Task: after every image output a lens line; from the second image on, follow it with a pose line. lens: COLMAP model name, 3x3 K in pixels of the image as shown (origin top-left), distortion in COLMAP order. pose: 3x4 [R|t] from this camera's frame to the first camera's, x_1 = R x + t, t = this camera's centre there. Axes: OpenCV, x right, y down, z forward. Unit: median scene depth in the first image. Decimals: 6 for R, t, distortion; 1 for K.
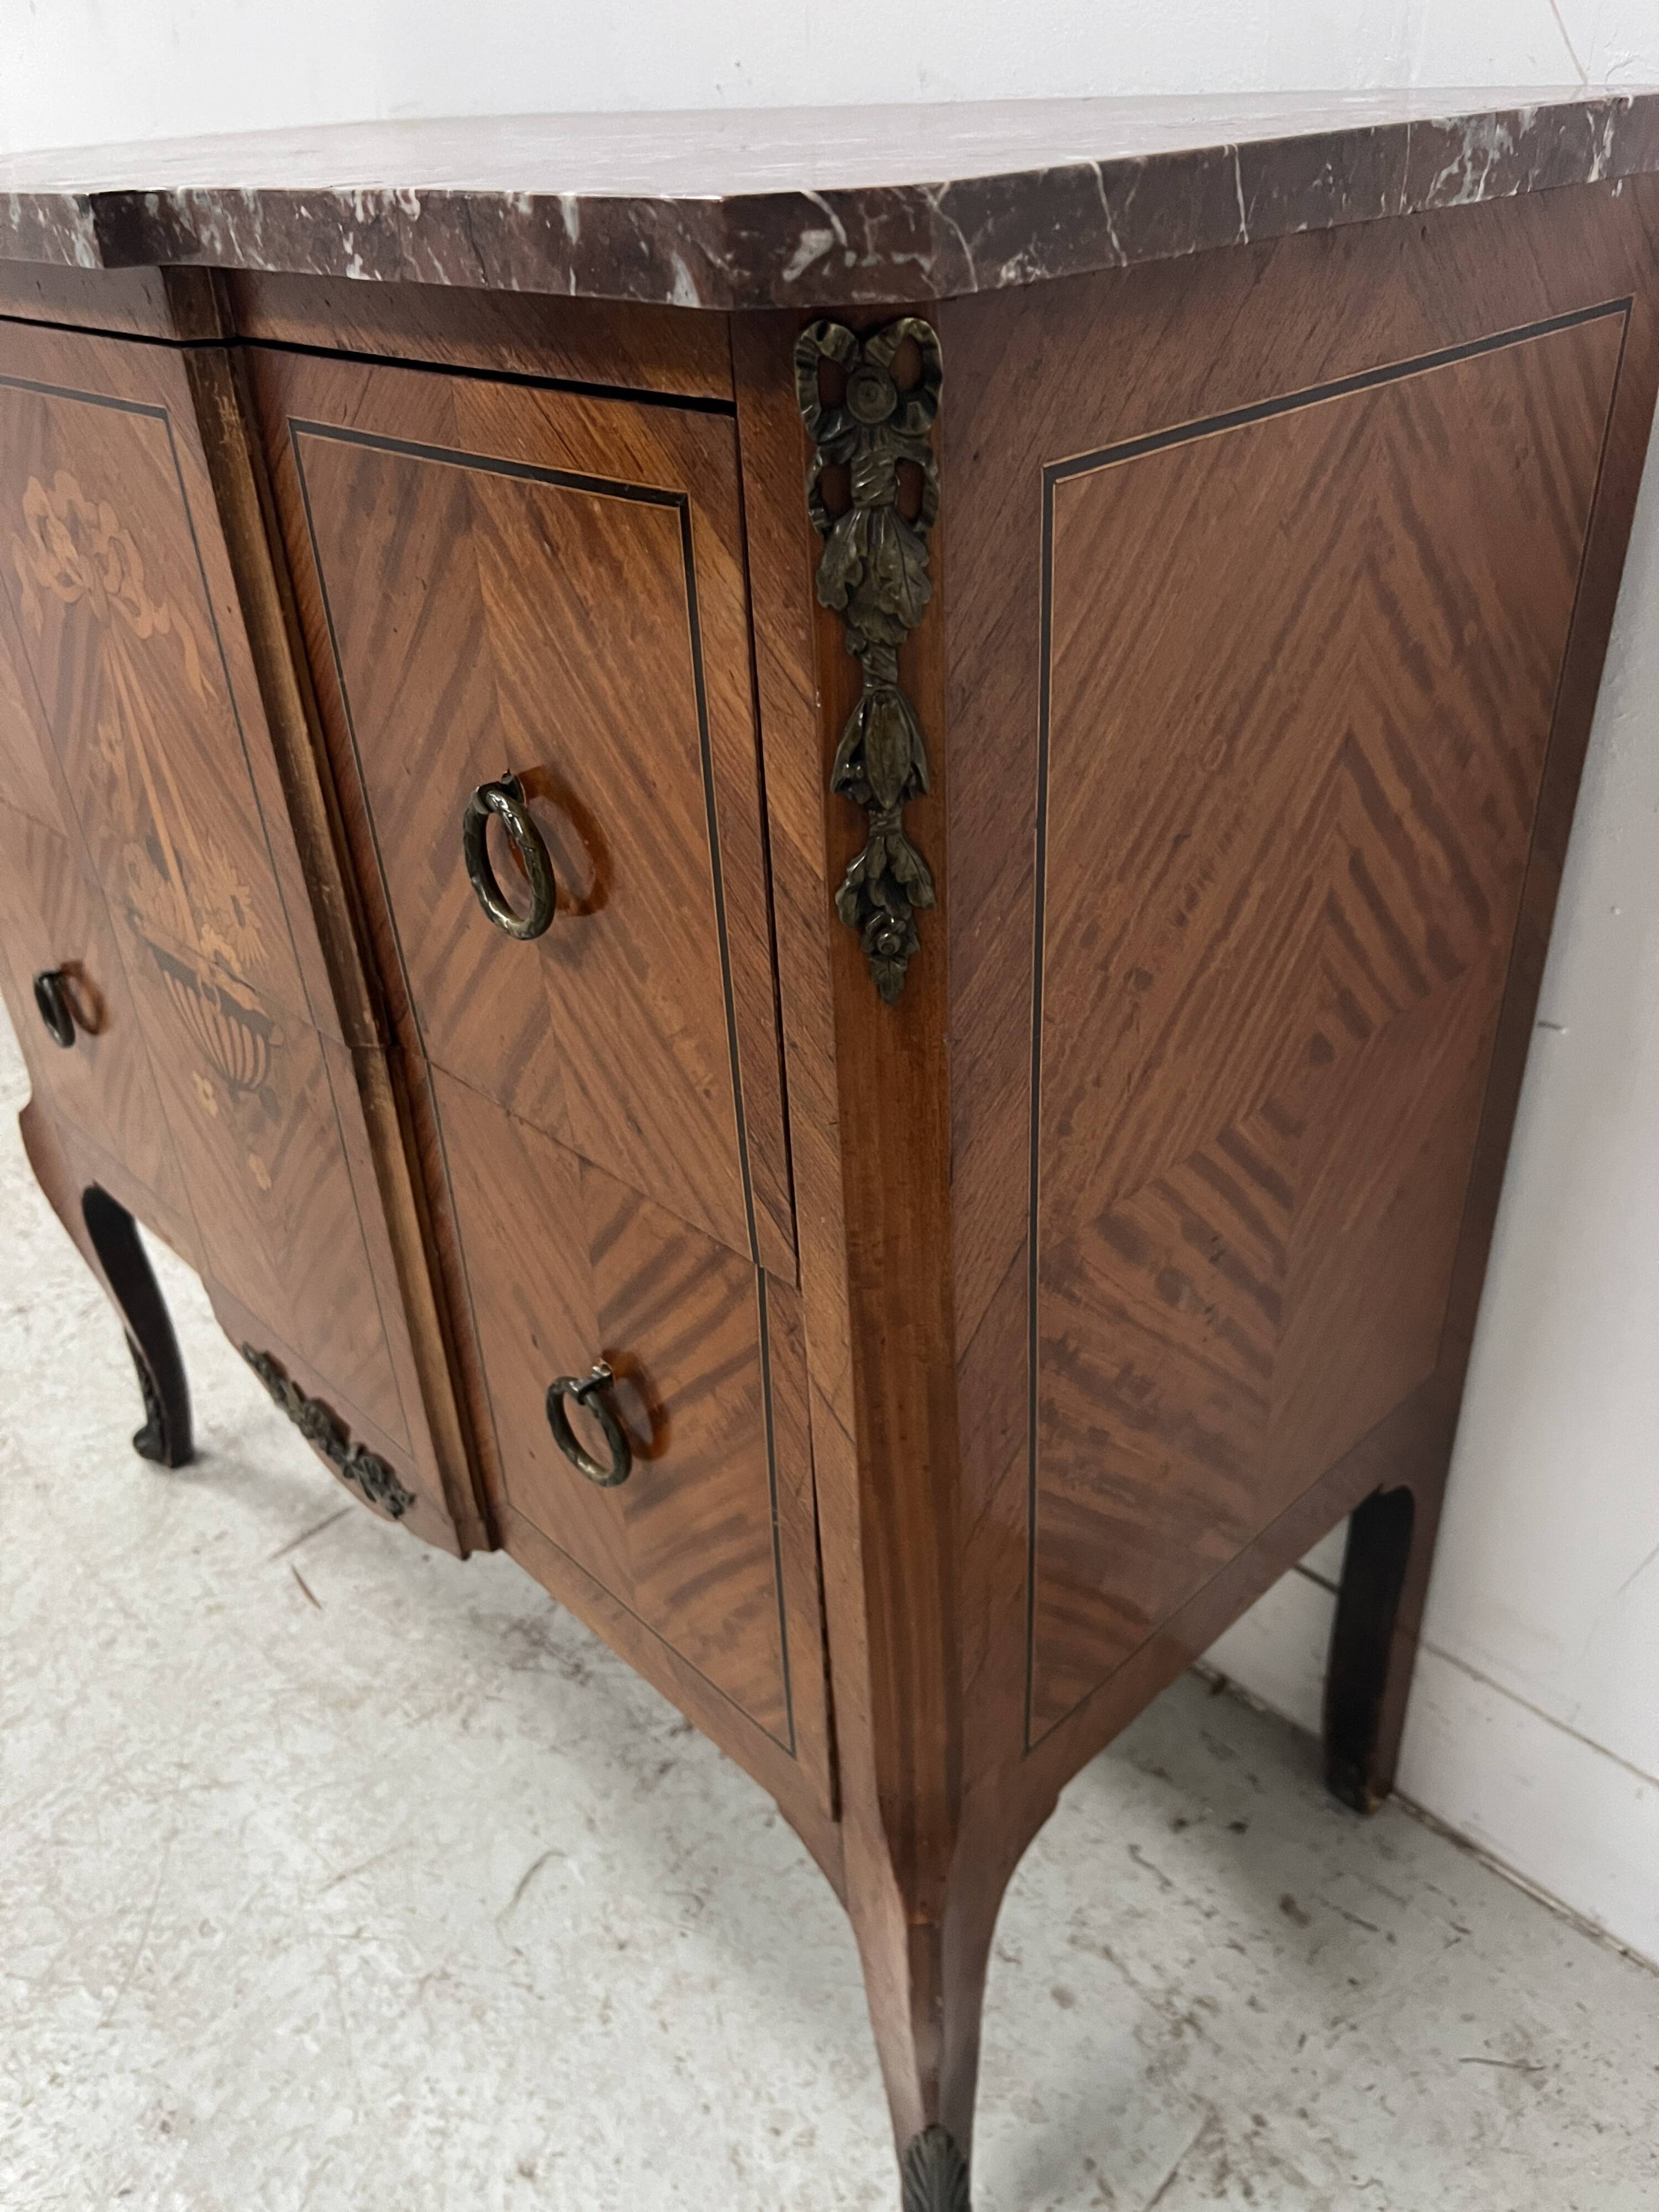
lens RADIAL K [[1690.0, 0, 813.0], [0, 1690.0, 1096.3], [0, 0, 1]] dist [0.045606, -0.057578]
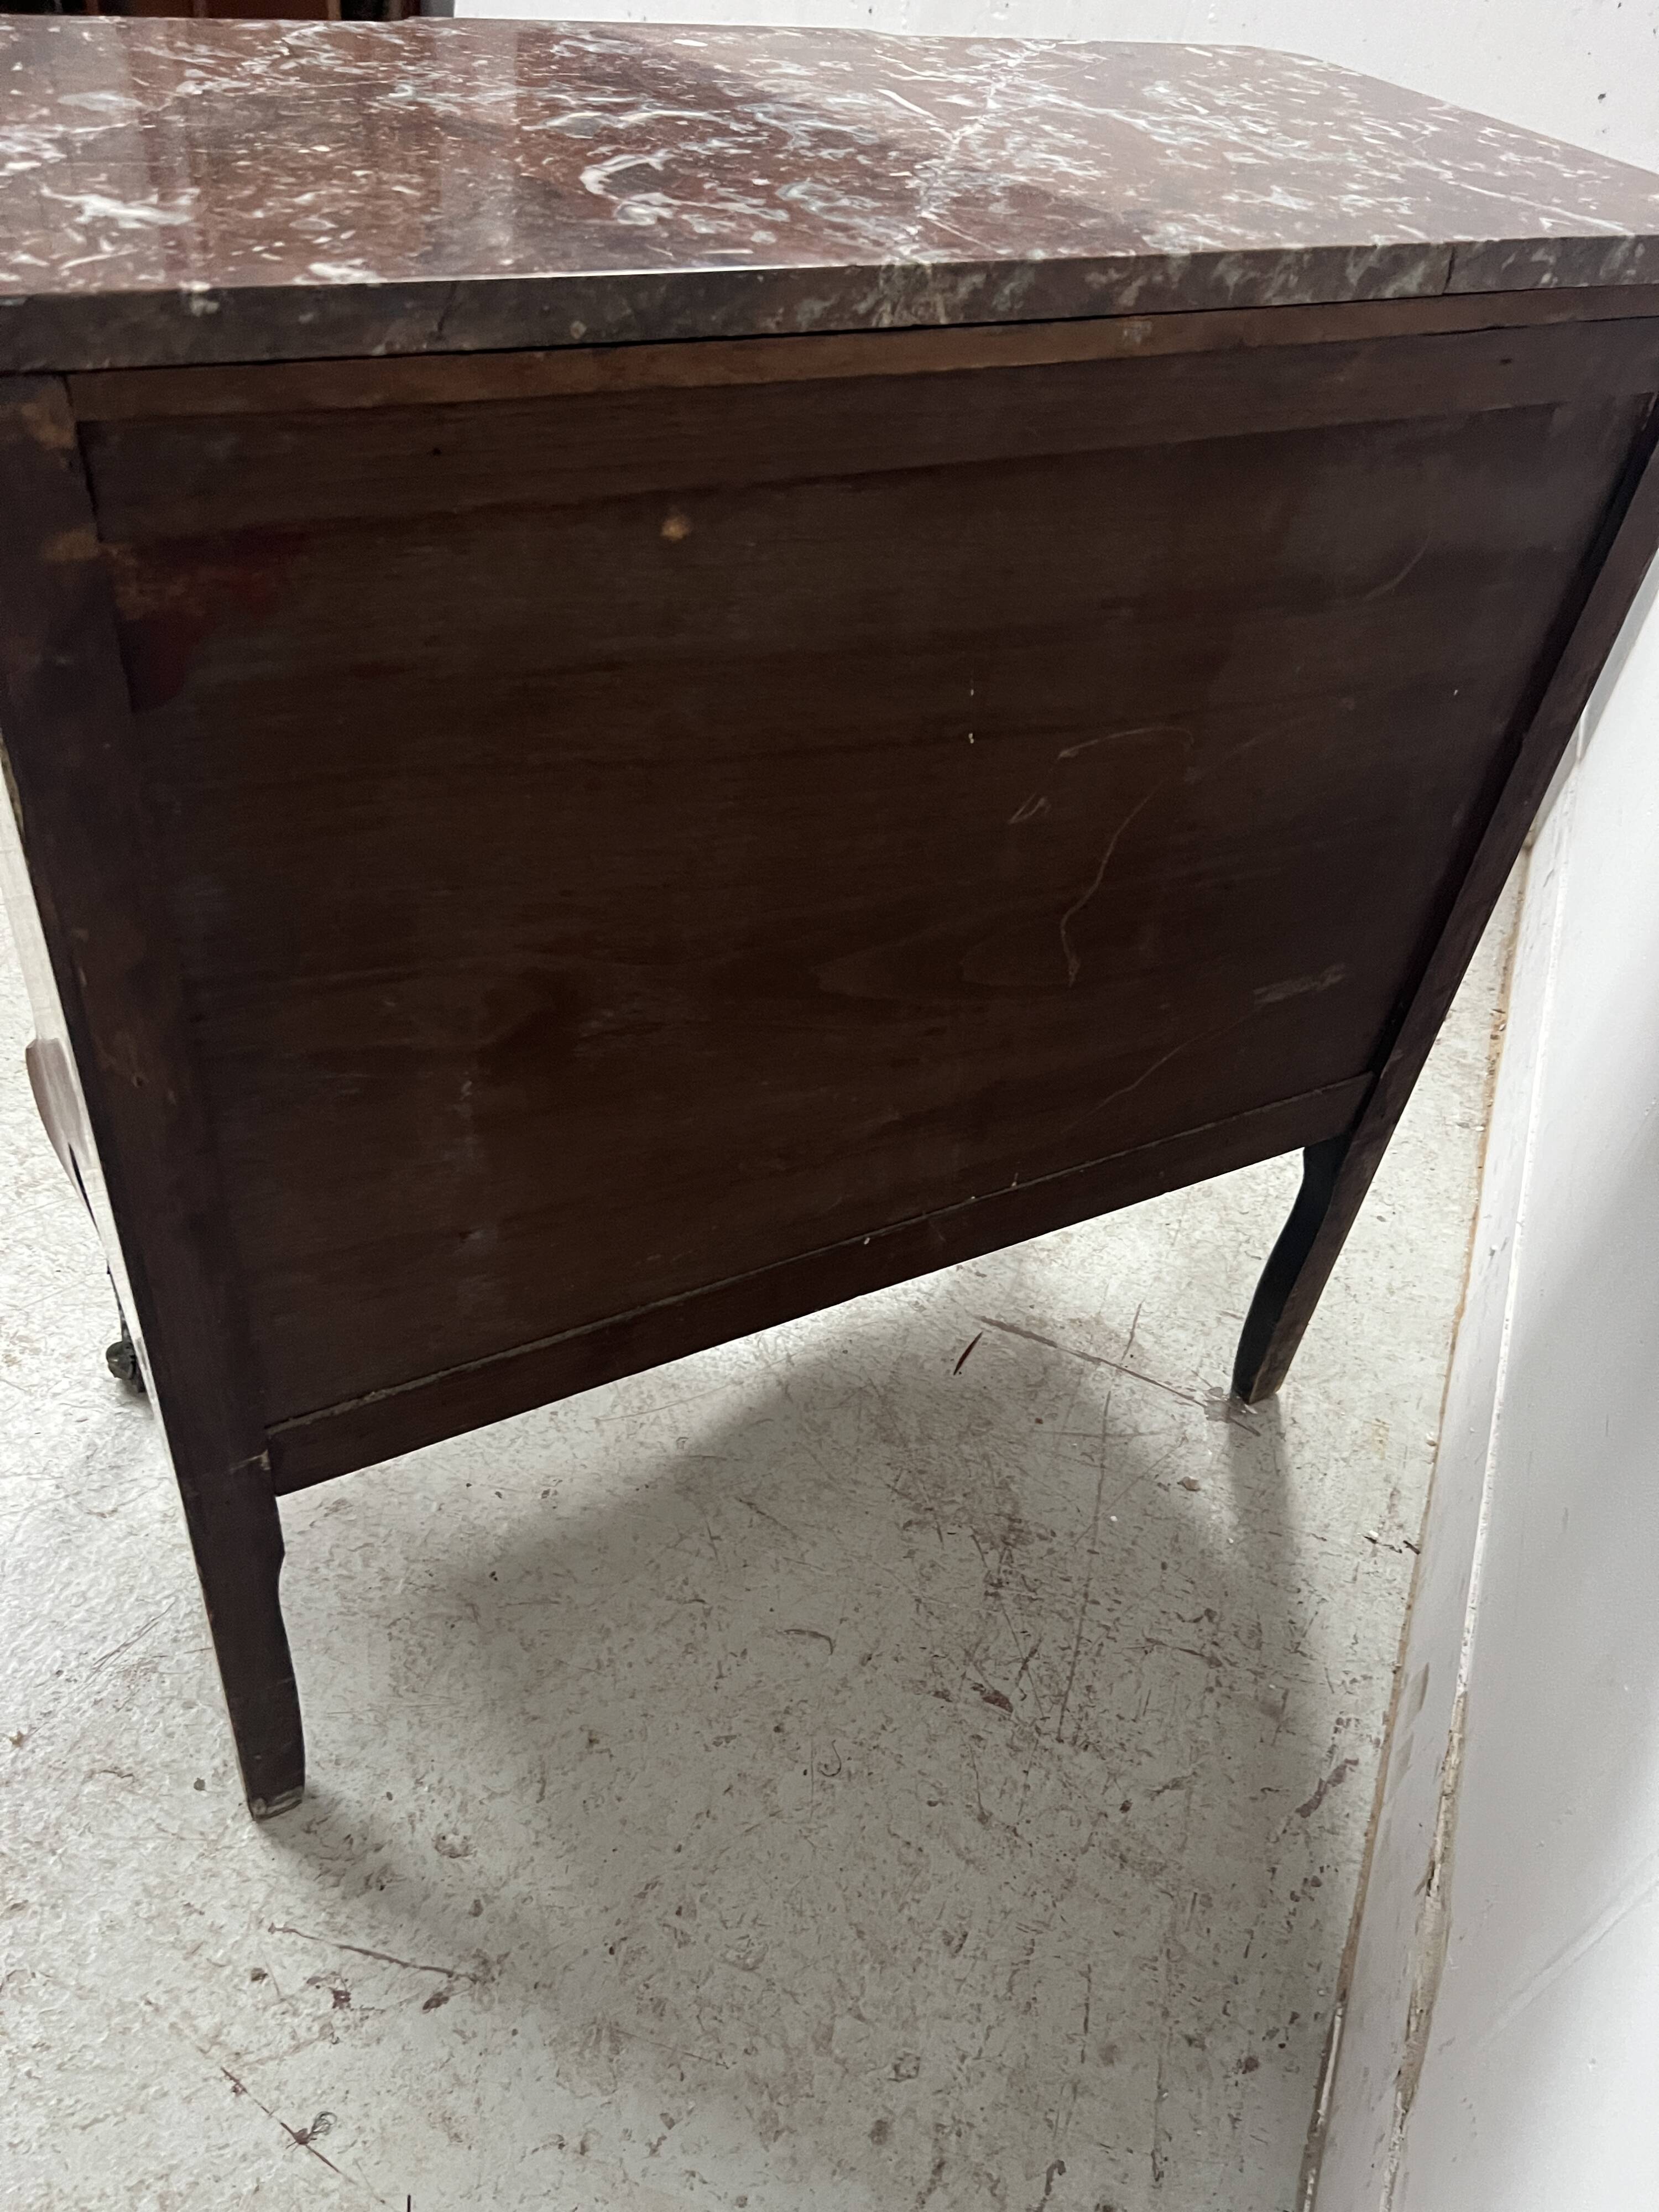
lens RADIAL K [[1690.0, 0, 809.9], [0, 1690.0, 1090.7], [0, 0, 1]] dist [0.045606, -0.057578]
pose [[0.386346, 0.668481, -0.635507, 0.395787], [-0.583126, 0.710861, 0.393243, -0.333009], [0.714633, 0.218653, 0.664448, 0.147858]]
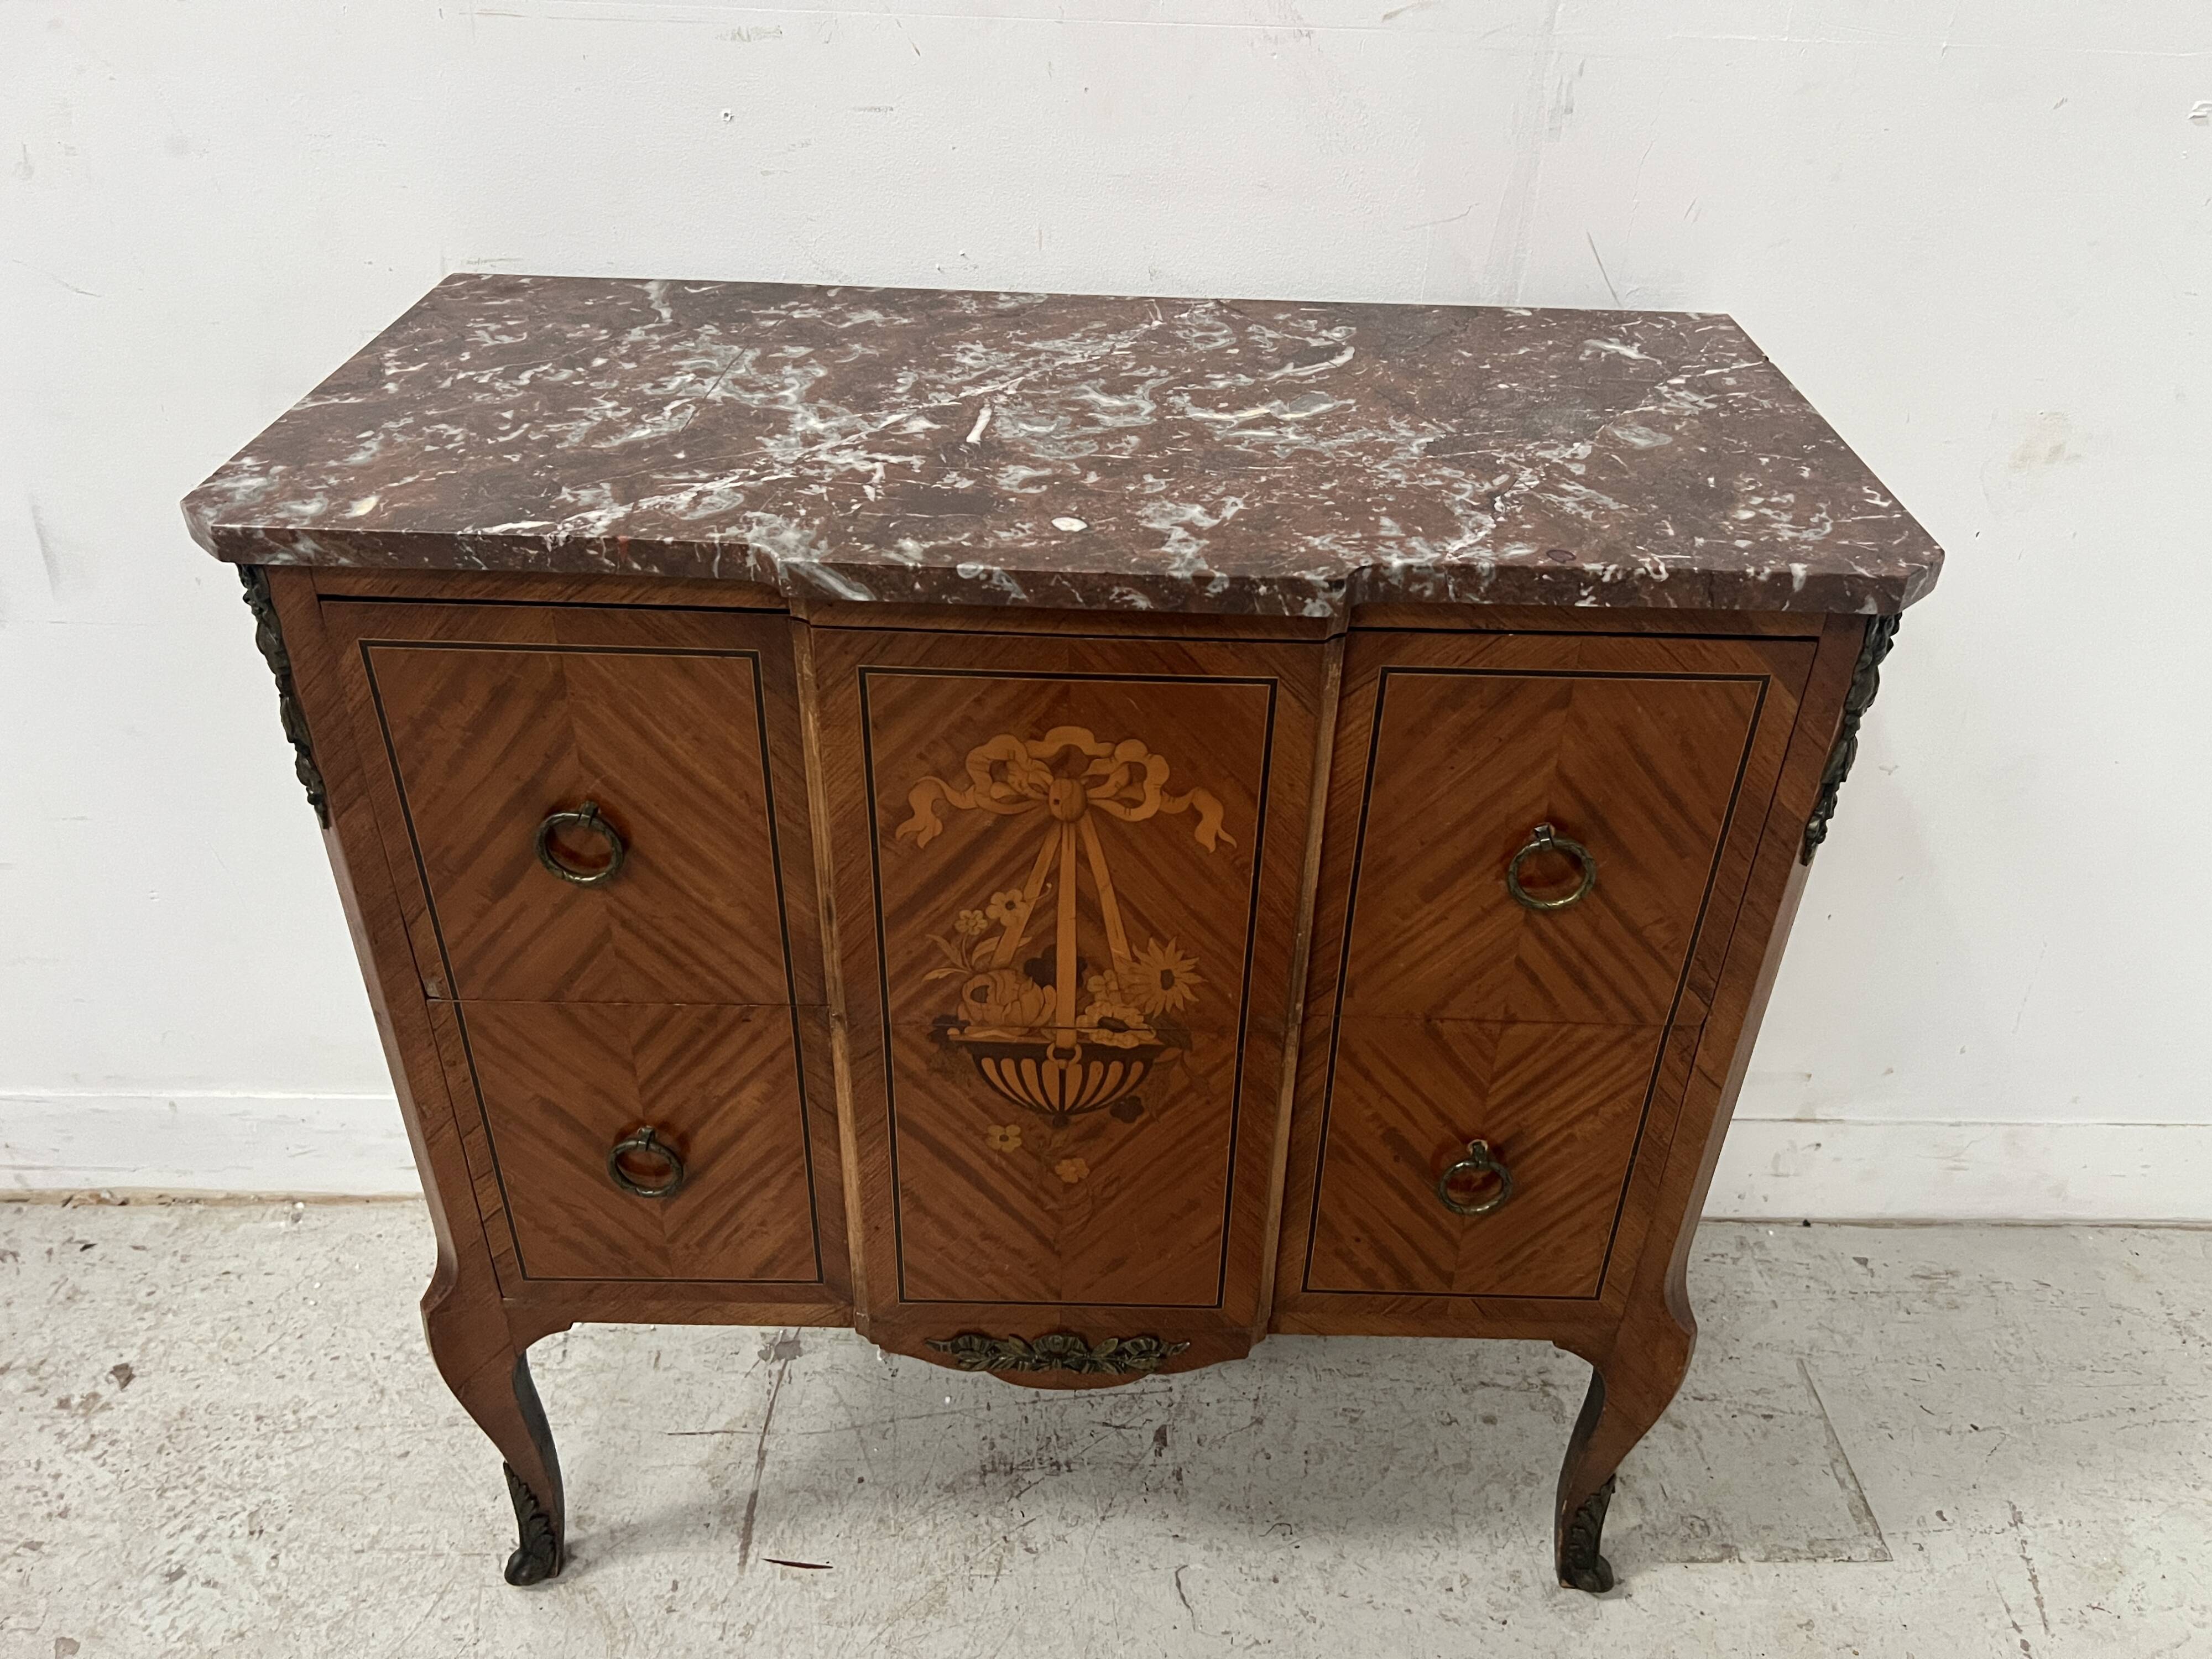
lens RADIAL K [[1690.0, 0, 1130.9], [0, 1690.0, 834.2], [0, 0, 1]] dist [0.045606, -0.057578]
pose [[0.684359, -0.347545, 0.640988, -0.975490], [0.323461, 0.932566, 0.160291, -0.365770], [-0.653472, 0.097638, 0.750627, -0.022029]]
